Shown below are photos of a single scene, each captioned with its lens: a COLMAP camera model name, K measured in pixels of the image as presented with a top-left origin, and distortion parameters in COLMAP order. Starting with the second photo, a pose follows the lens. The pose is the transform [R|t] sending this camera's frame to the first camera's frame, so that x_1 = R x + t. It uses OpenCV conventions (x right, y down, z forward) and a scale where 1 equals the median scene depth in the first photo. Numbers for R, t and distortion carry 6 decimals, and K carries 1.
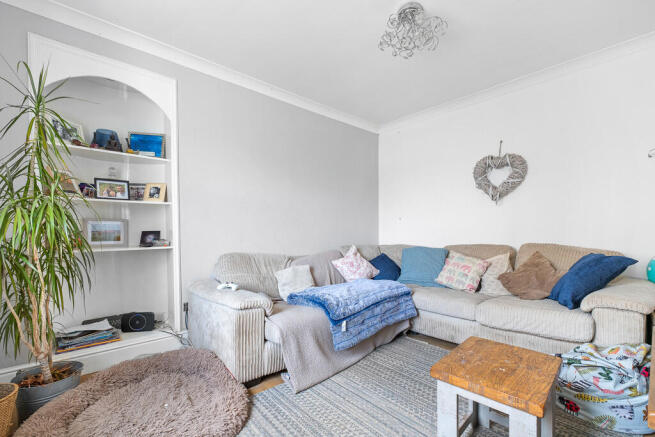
lens RADIAL K [[281.7, 0, 329.8], [0, 281.7, 225.4], [0, 0, 1]] dist [-0.001865, -0.000236]
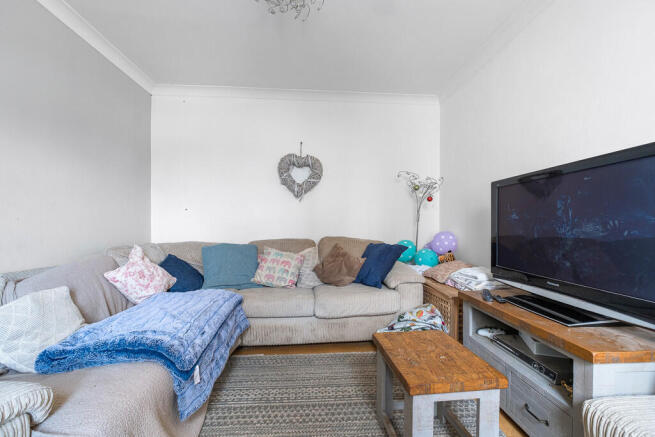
lens RADIAL K [[281.7, 0, 329.8], [0, 281.7, 225.4], [0, 0, 1]] dist [-0.001865, -0.000236]
pose [[0.618962, 0.009319, 0.785366, -0.191180], [-0.022263, 0.999736, 0.005684, 0.009935], [-0.785105, -0.021003, 0.619006, 0.279255]]
